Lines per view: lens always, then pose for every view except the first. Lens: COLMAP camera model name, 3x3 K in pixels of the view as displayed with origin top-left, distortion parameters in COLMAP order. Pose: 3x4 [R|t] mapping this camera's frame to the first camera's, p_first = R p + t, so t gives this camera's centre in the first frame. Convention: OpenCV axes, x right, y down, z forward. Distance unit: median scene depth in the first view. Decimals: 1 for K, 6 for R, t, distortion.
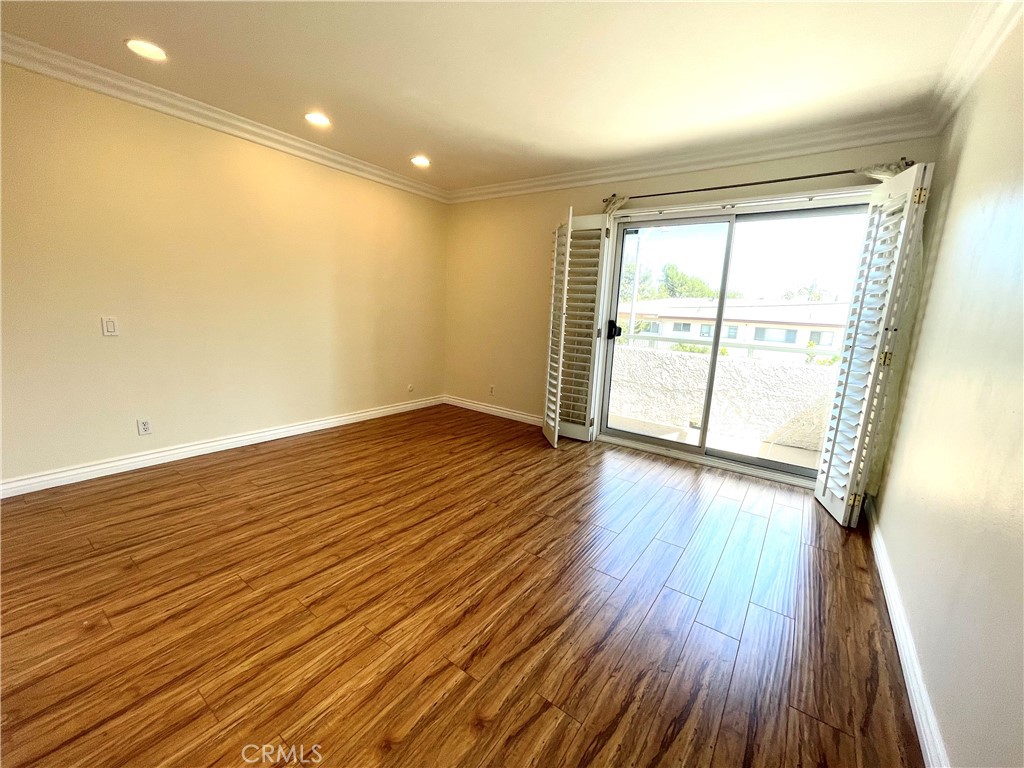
lens RADIAL K [[412.9, 0, 509.8], [0, 412.9, 382.0], [0, 0, 1]] dist [-0.000969, 0.000049]
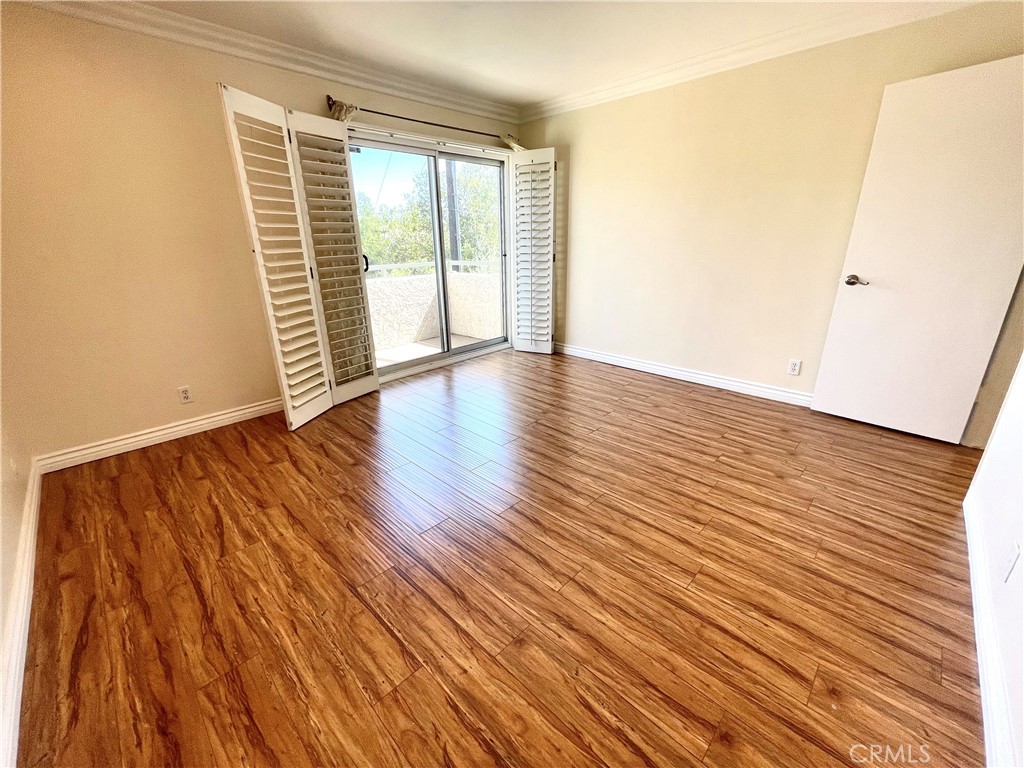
lens RADIAL K [[420.2, 0, 504.6], [0, 420.2, 379.5], [0, 0, 1]] dist [0.001801, 0.000639]
pose [[0.150578, -0.359912, 0.920755, -0.881884], [0.201775, 0.922957, 0.327775, -0.178735], [-0.967788, 0.136430, 0.211598, 0.732832]]
